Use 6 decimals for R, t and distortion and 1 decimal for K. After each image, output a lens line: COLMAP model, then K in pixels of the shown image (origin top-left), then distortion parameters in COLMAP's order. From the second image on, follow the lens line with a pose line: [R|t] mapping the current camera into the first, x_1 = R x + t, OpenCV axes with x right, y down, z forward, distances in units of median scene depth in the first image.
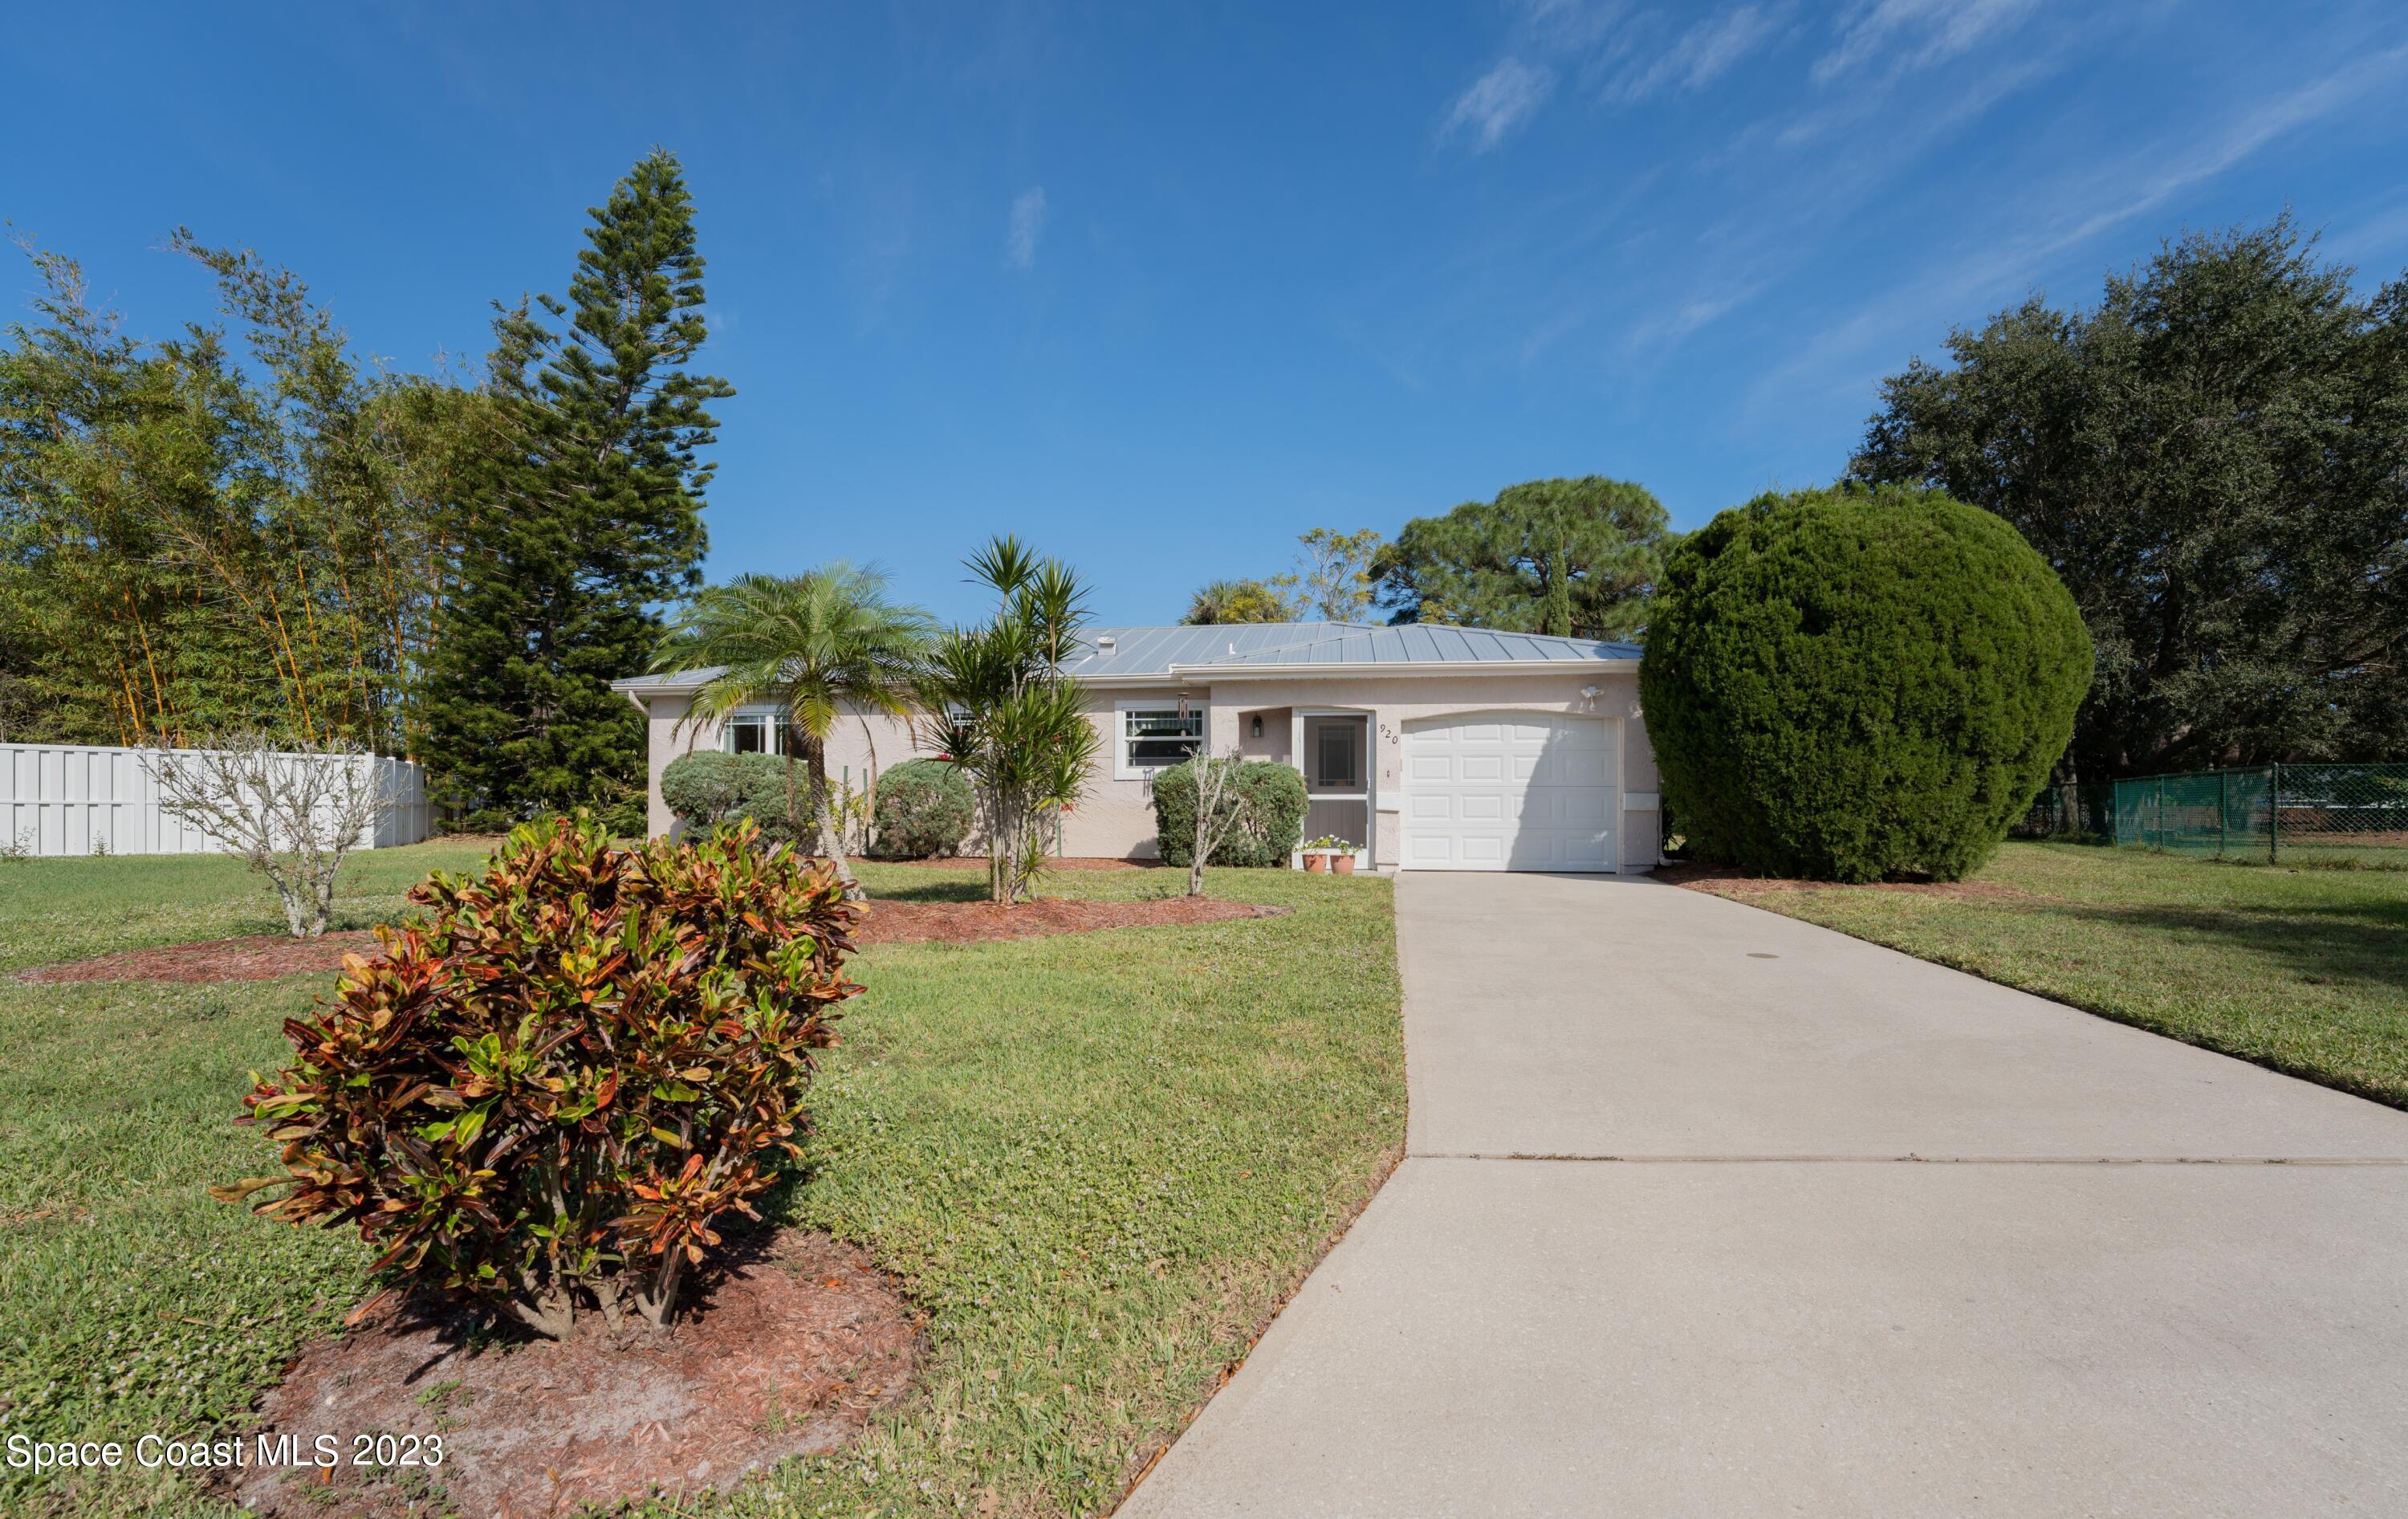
lens RADIAL K [[920.7, 0, 1217.3], [0, 920.7, 809.7], [0, 0, 1]] dist [-0.007984, 0.001059]
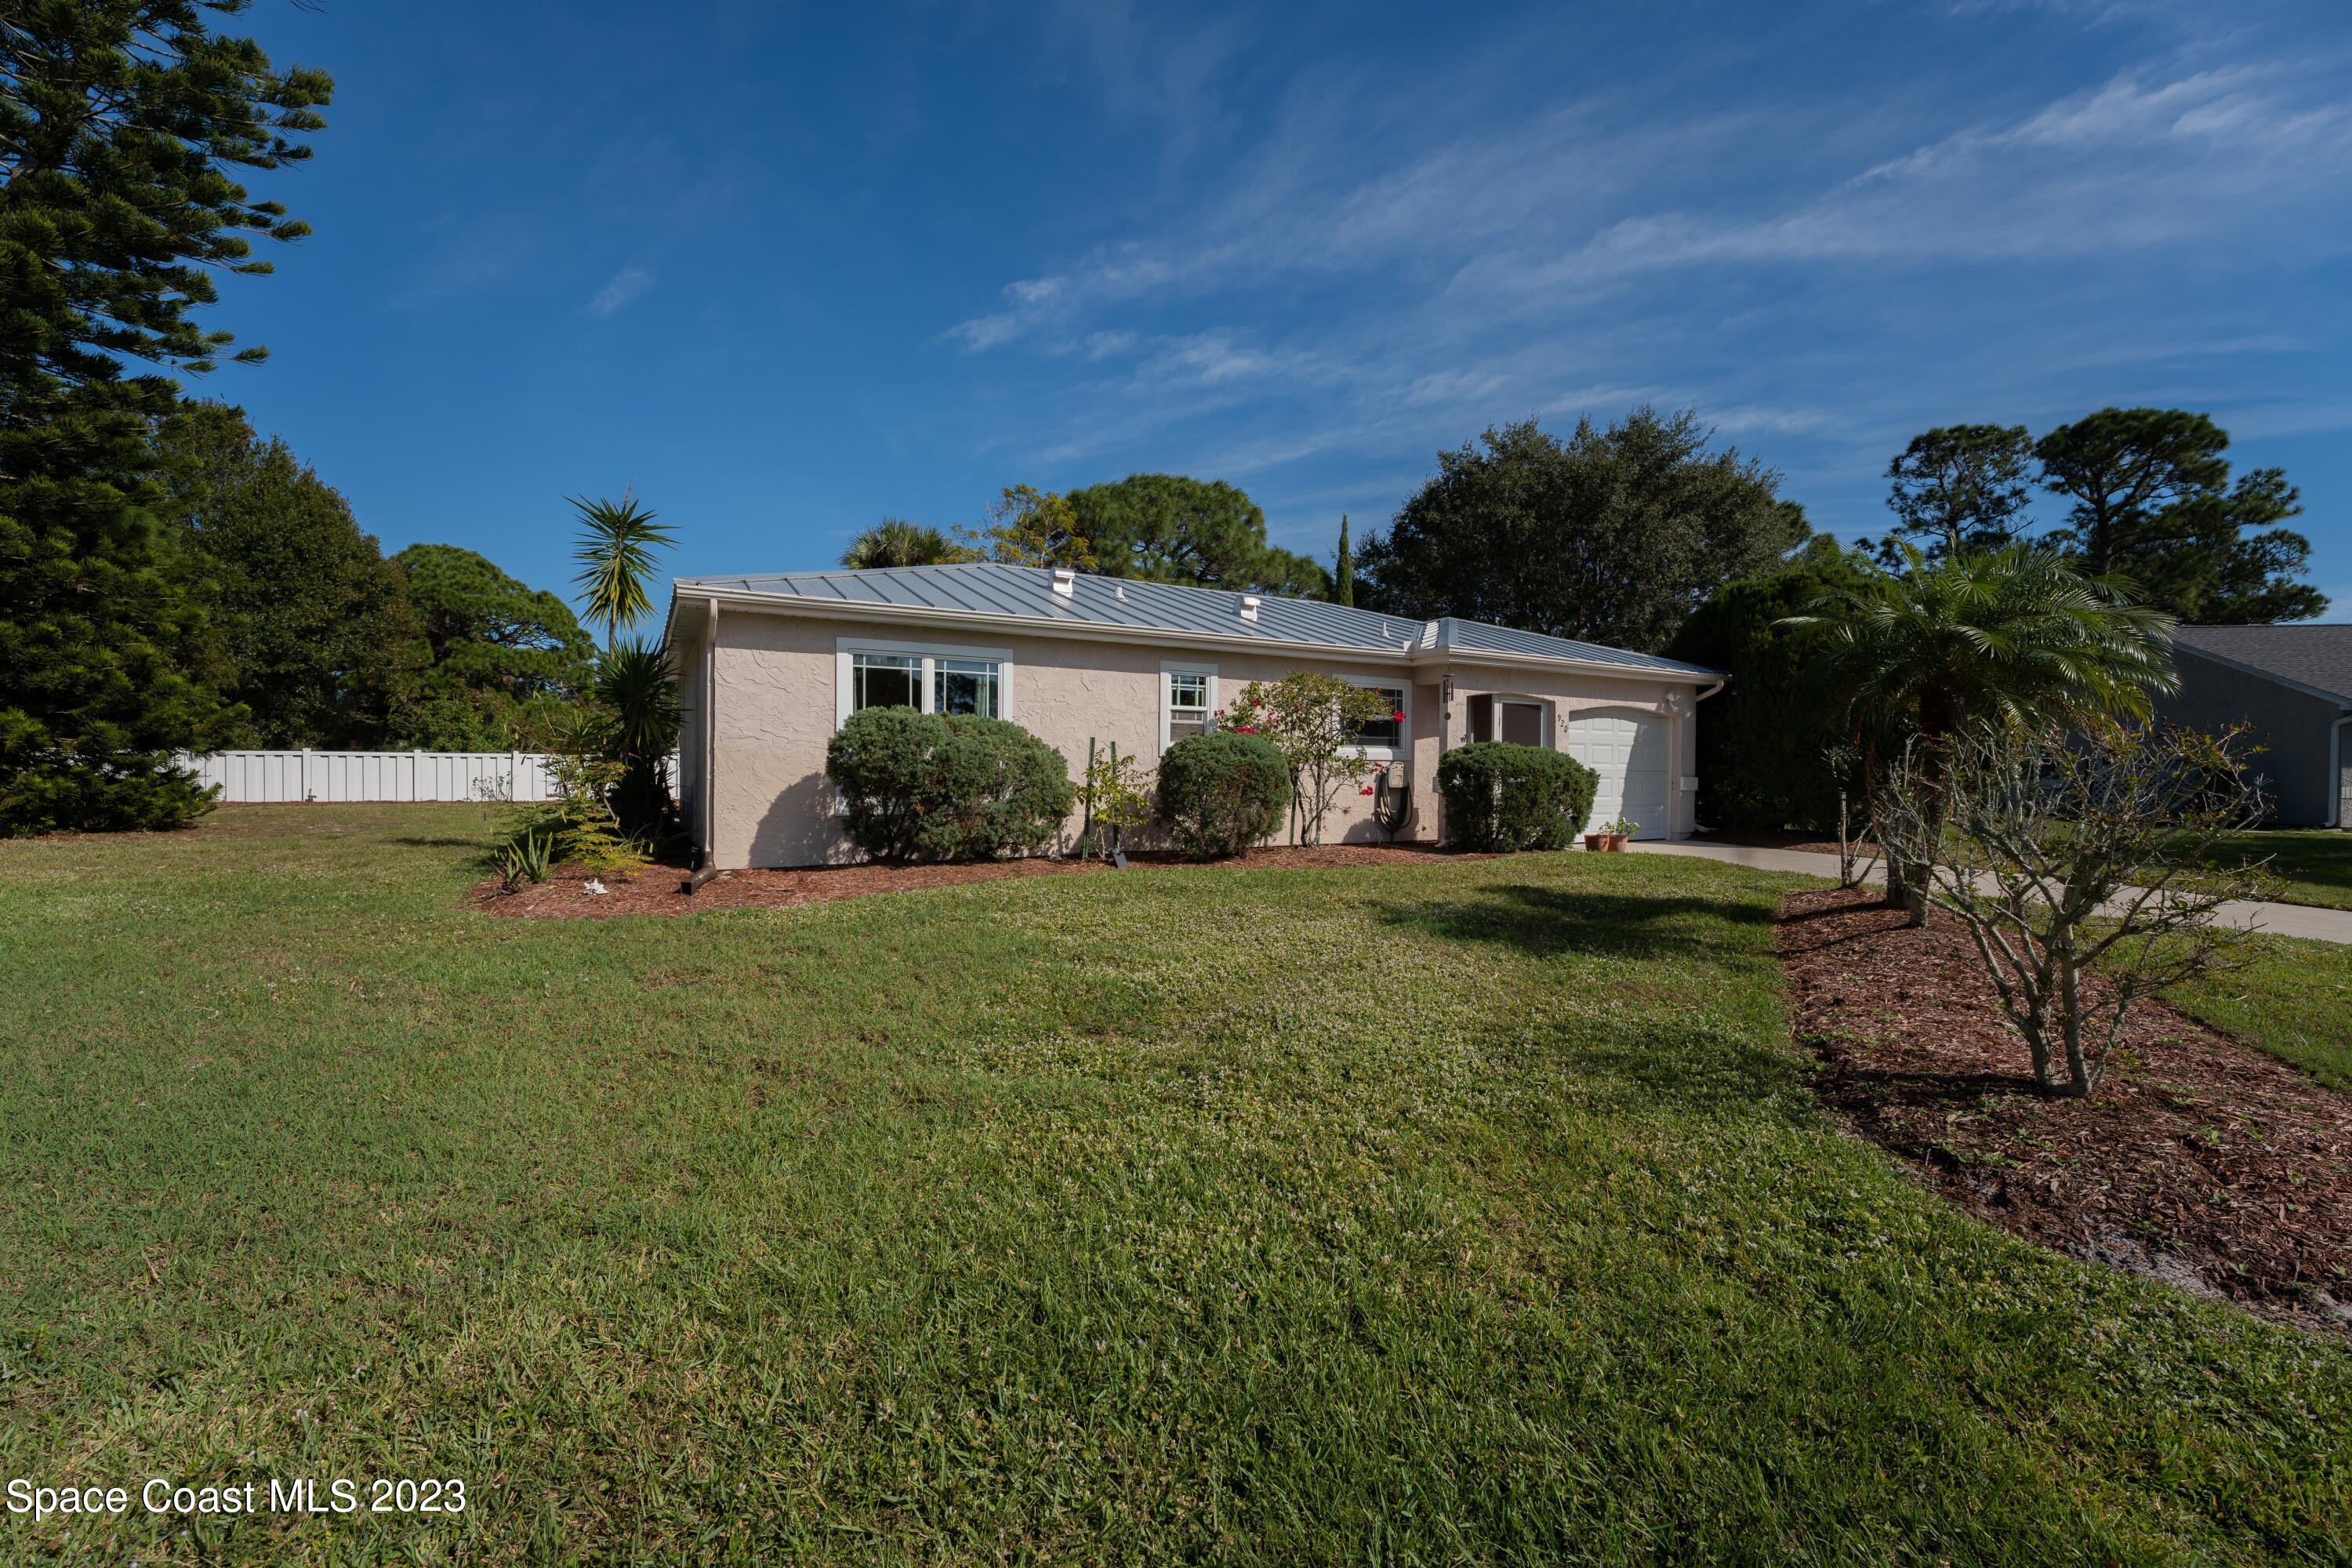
lens RADIAL K [[933.1, 0, 1183.2], [0, 933.1, 782.6], [0, 0, 1]] dist [-0.018503, -0.000089]
pose [[0.801320, -0.002017, 0.598232, -0.839326], [-0.002875, 0.999970, 0.007222, -0.015842], [-0.598229, -0.007507, 0.801290, 0.359531]]
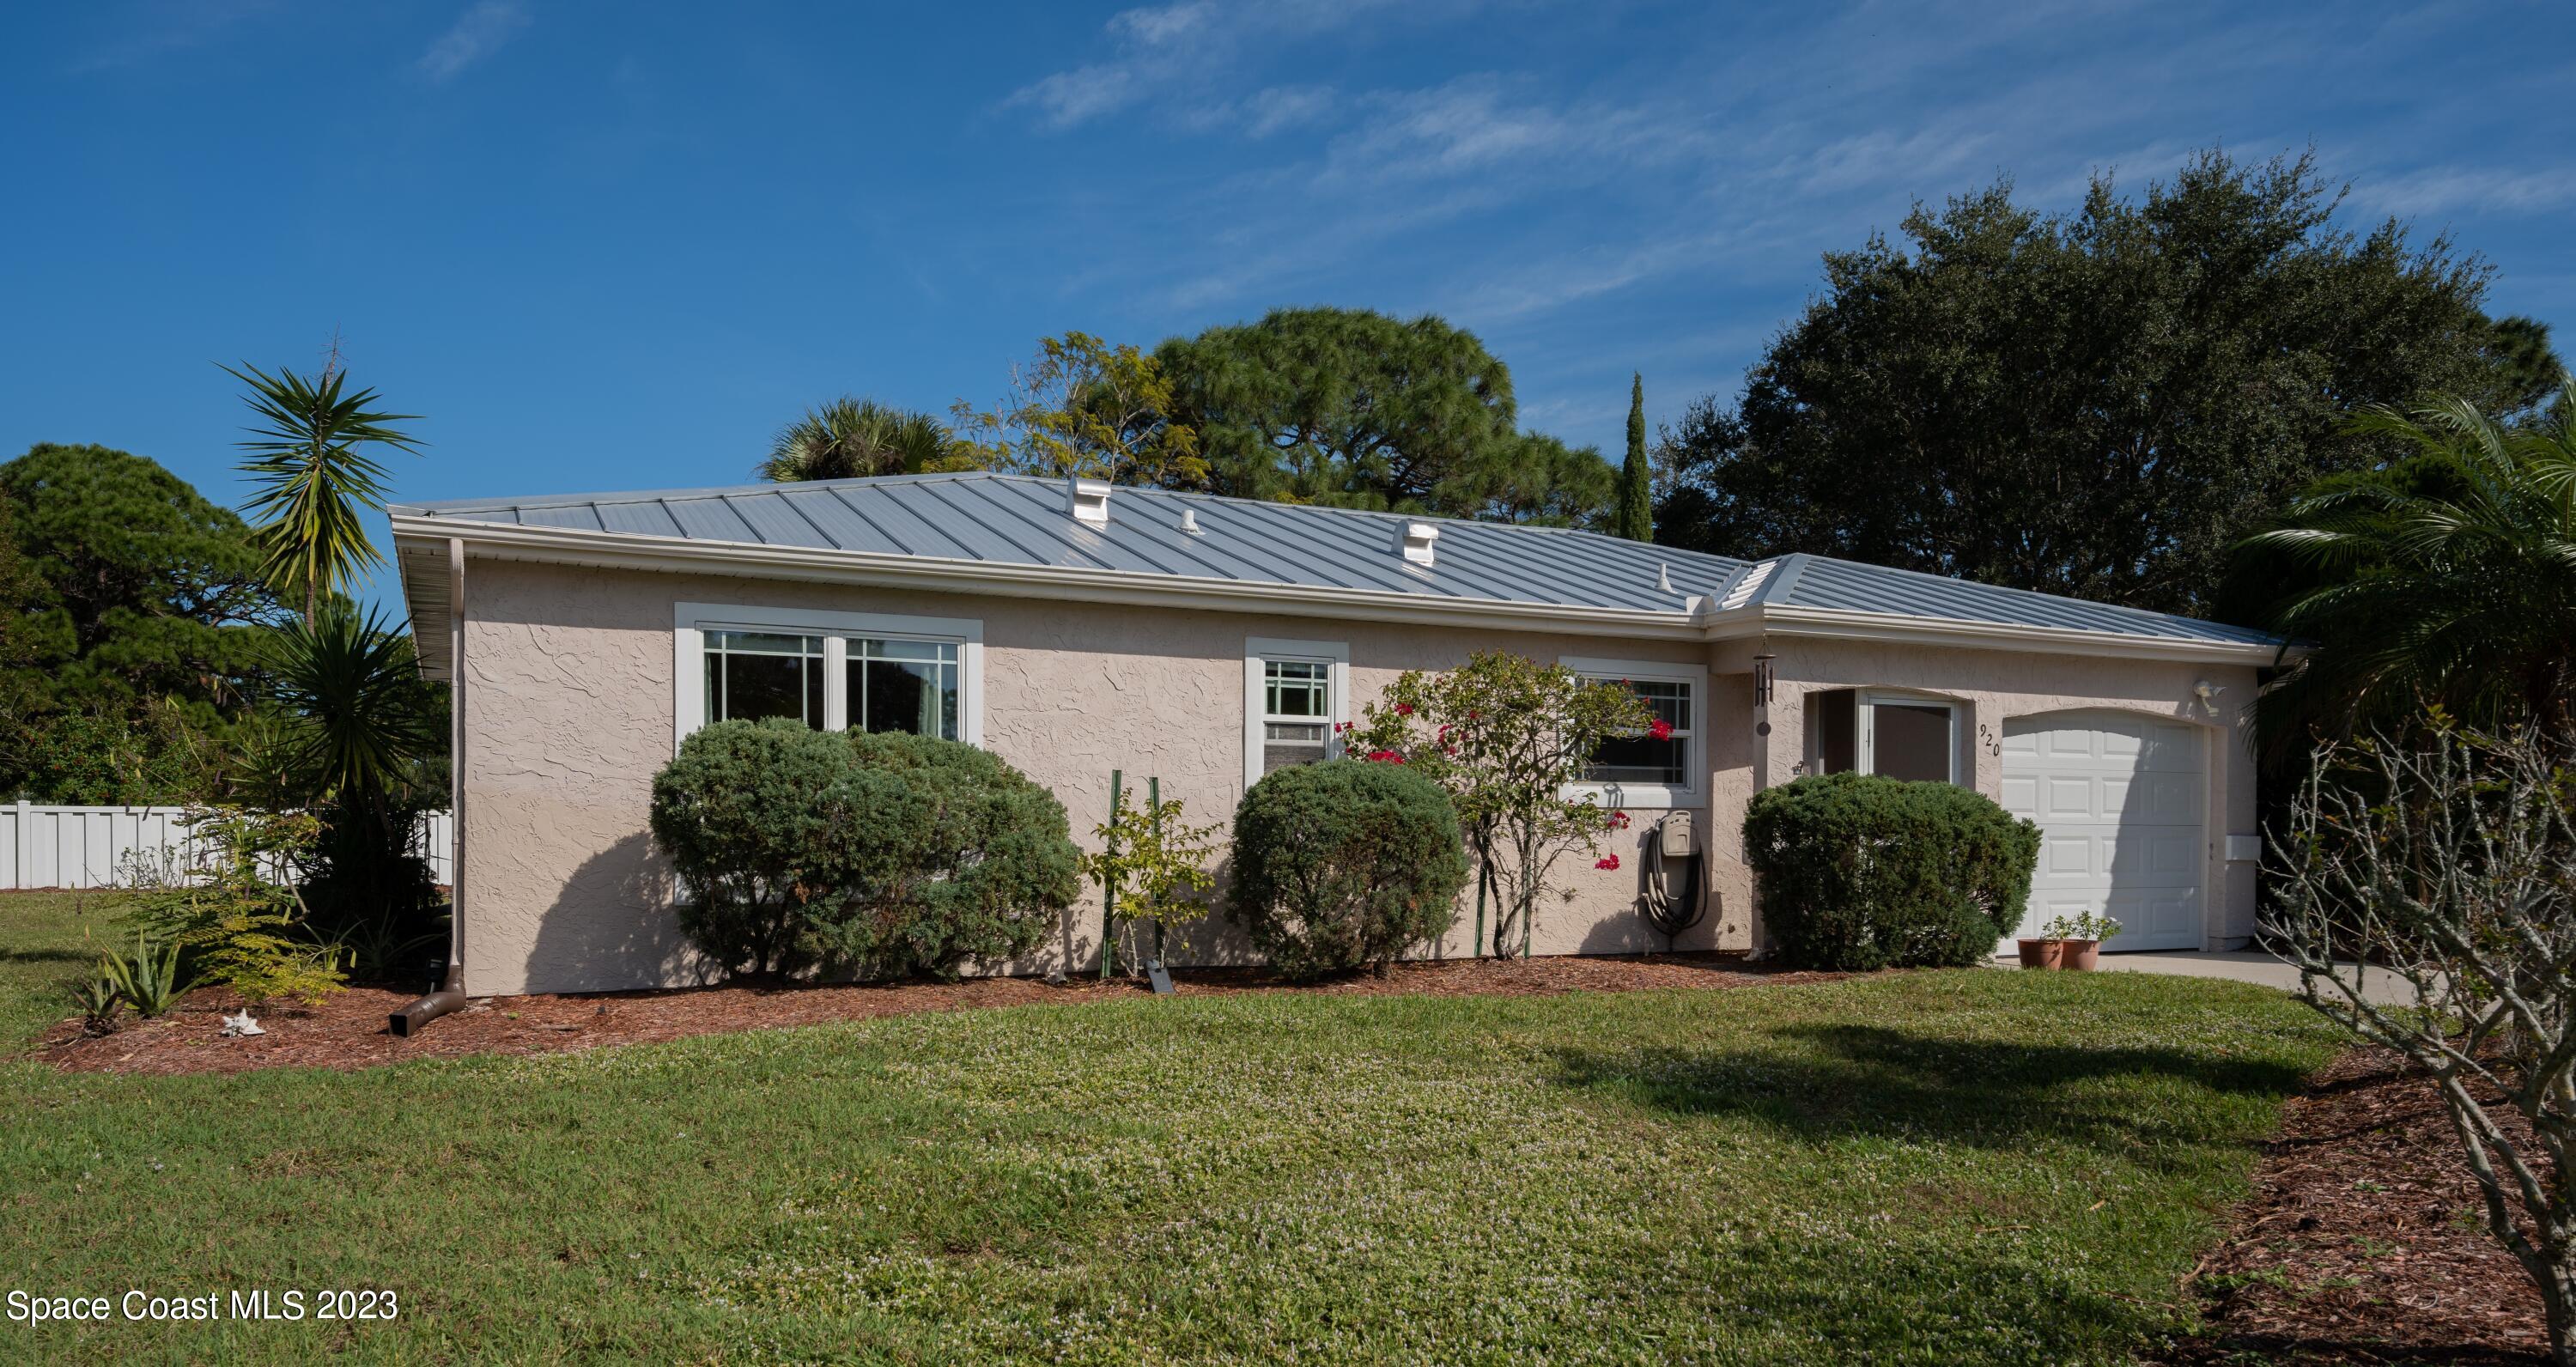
lens RADIAL K [[1658.0, 0, 1299.2], [0, 1658.0, 844.9], [0, 0, 1]] dist [0.027943, 0.004316]
pose [[0.836444, -0.001665, 0.548050, -0.801516], [0.001534, 0.999999, 0.000697, -0.011706], [-0.548051, 0.000258, 0.836445, 0.305533]]
